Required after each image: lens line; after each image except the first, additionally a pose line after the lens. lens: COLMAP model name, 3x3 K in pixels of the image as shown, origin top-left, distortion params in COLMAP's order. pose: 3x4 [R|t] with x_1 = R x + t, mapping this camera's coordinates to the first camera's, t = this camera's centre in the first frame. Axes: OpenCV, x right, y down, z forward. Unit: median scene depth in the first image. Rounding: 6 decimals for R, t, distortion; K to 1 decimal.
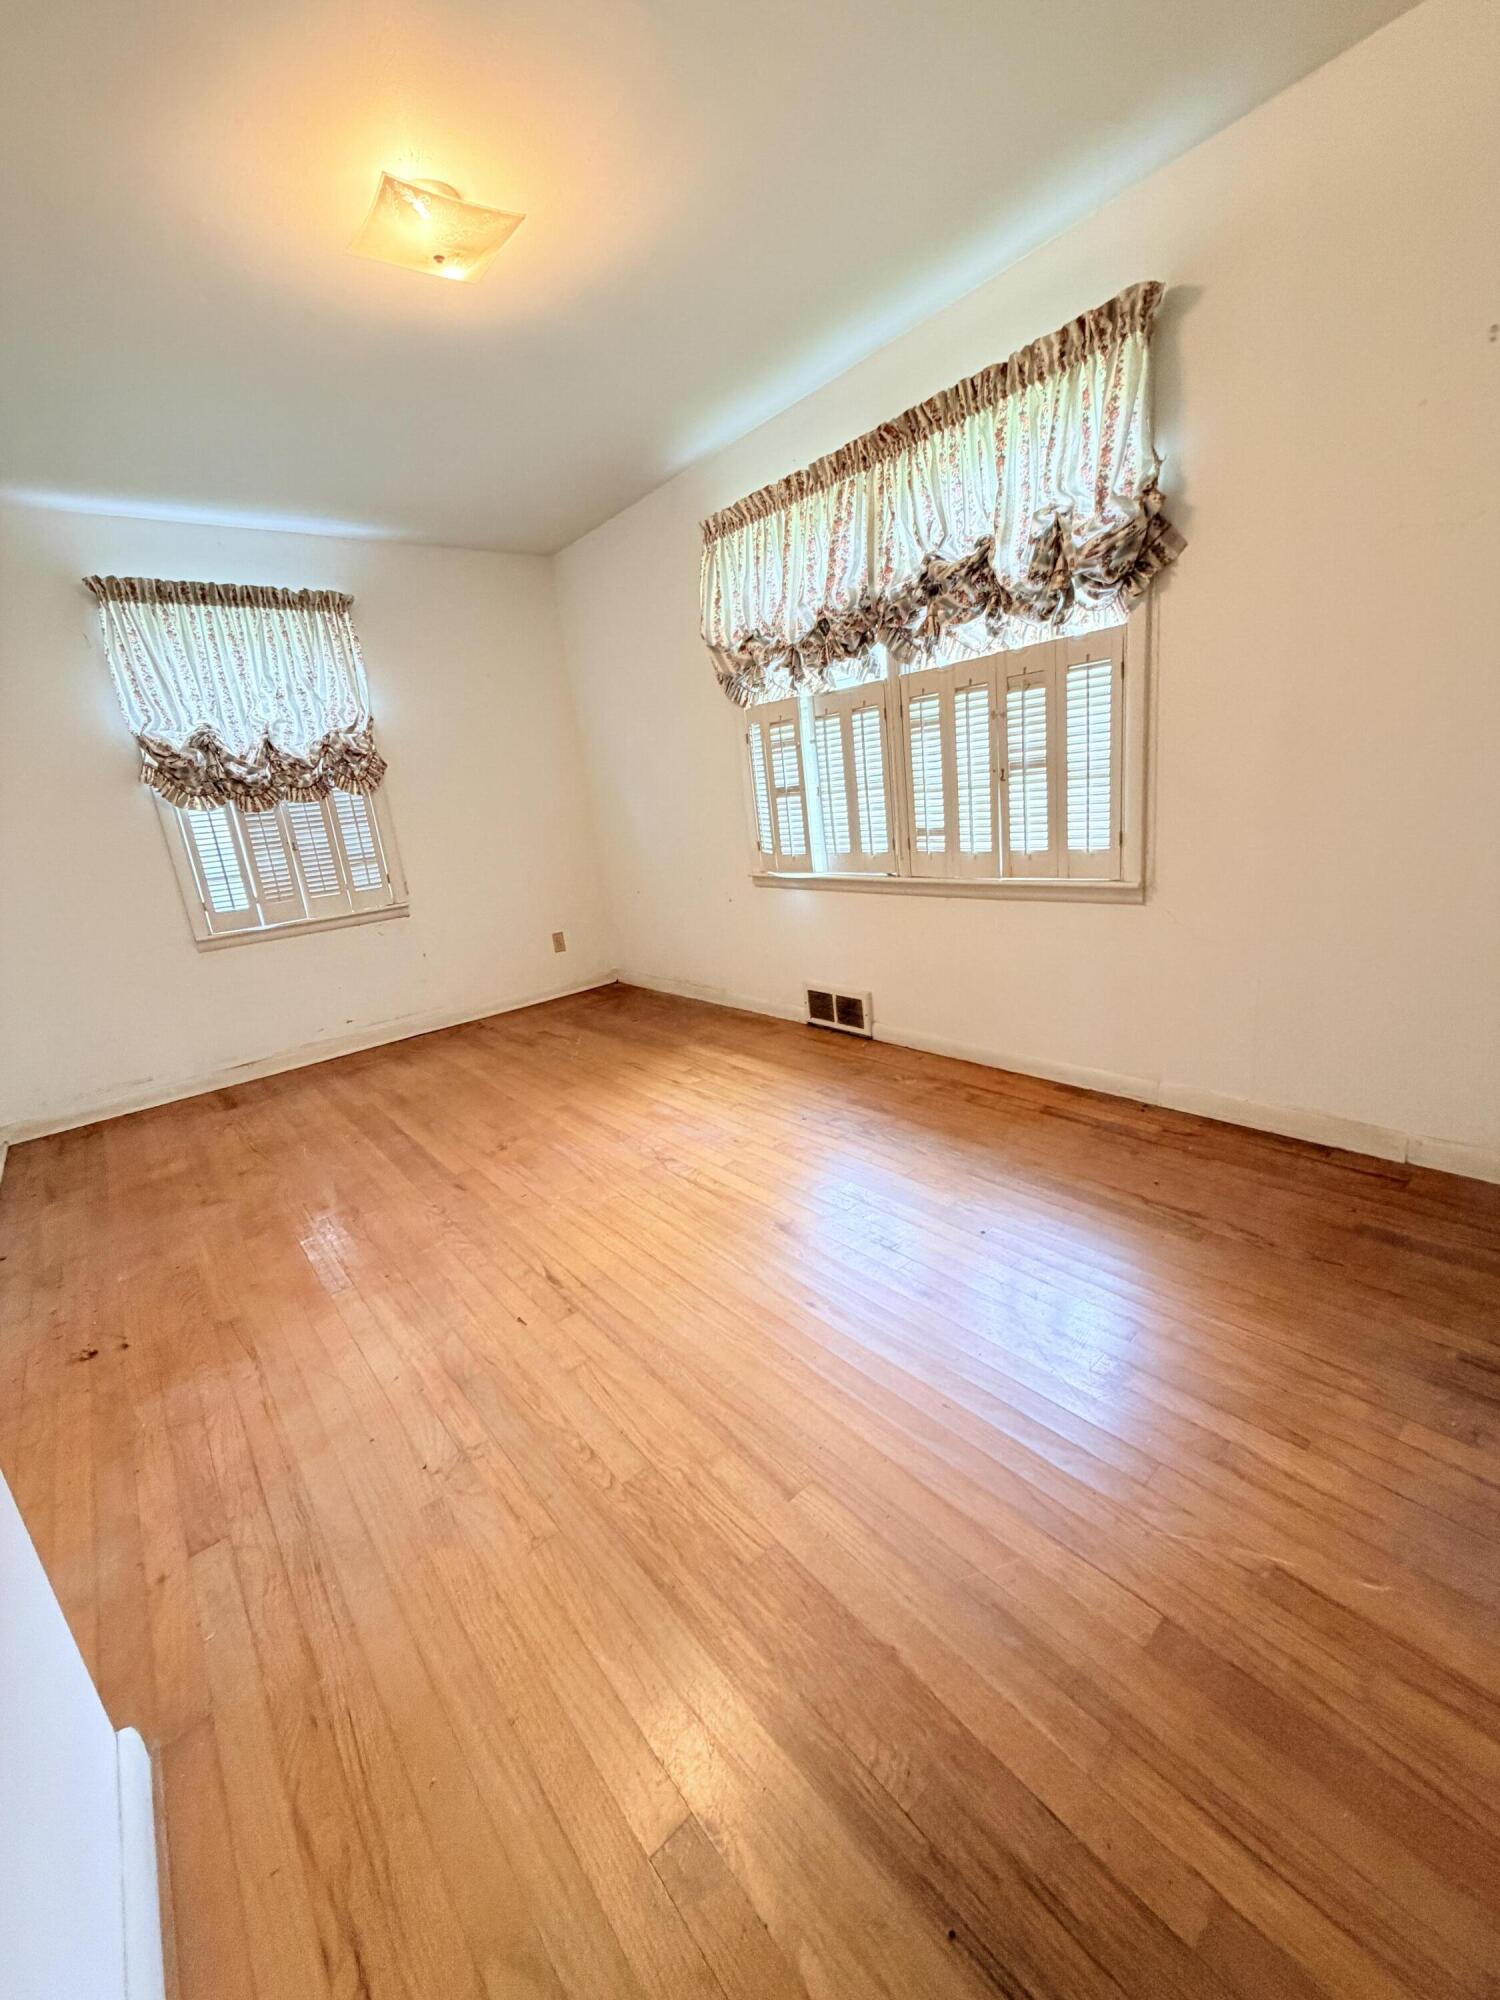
lens RADIAL K [[803.9, 0, 749.4], [0, 803.9, 999.2], [0, 0, 1]] dist [0.000528, 0.000156]
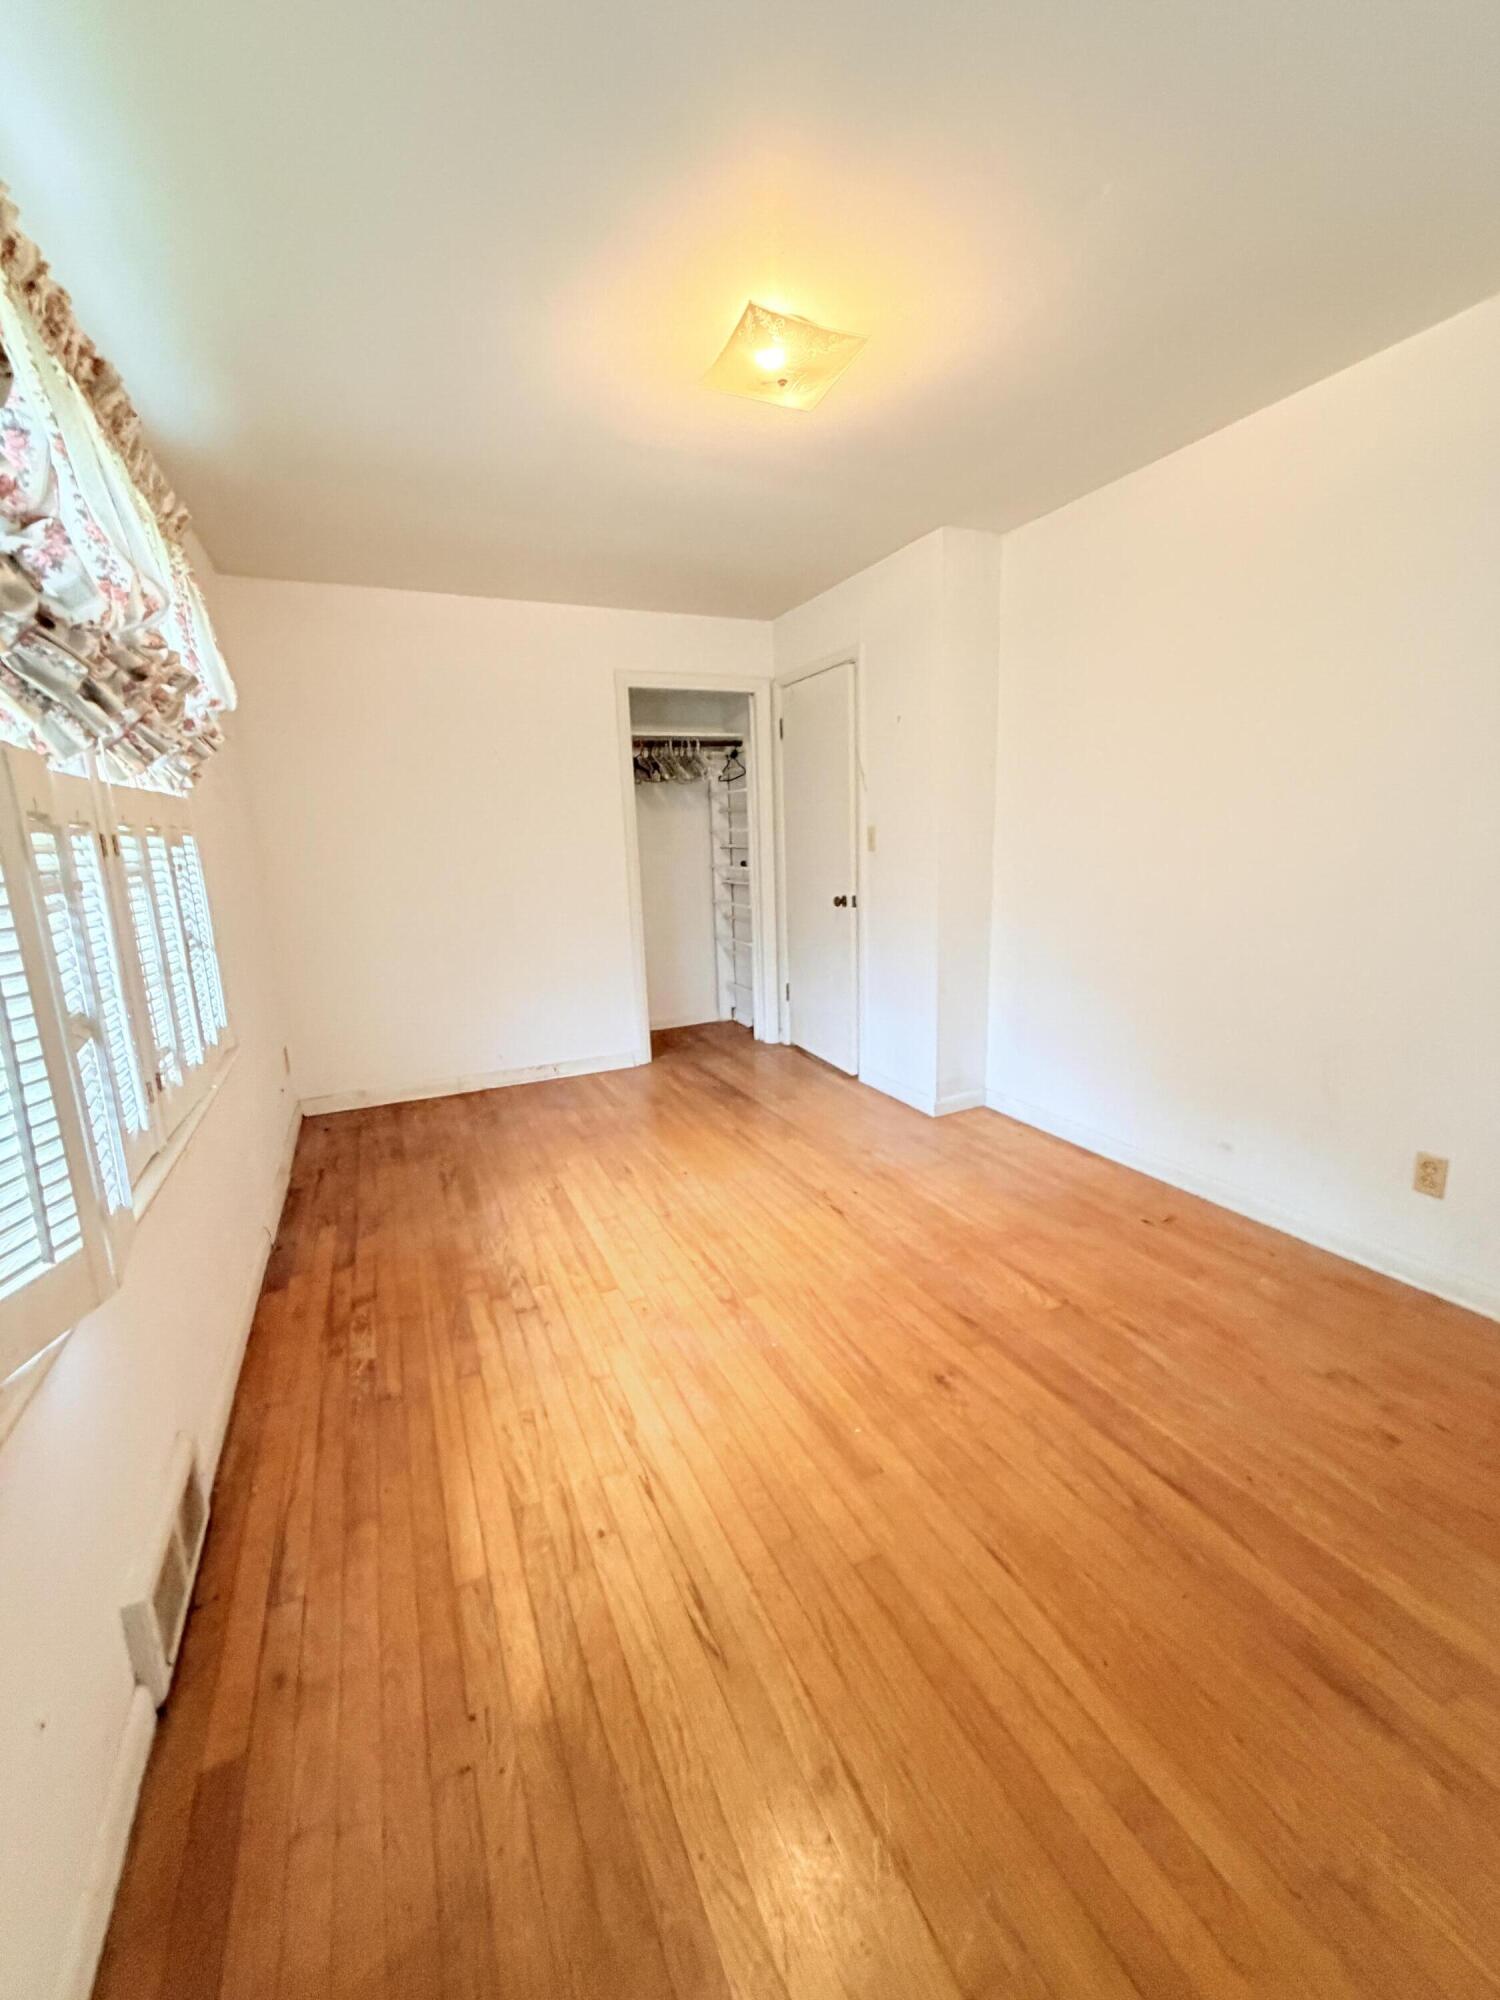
lens RADIAL K [[803.9, 0, 749.6], [0, 803.9, 994.4], [0, 0, 1]] dist [0.000528, 0.000156]
pose [[-0.958135, 0.085496, 0.273253, -0.387888], [0.197547, 0.888225, 0.414767, -0.453767], [-0.207249, 0.451383, -0.867929, 1.571901]]
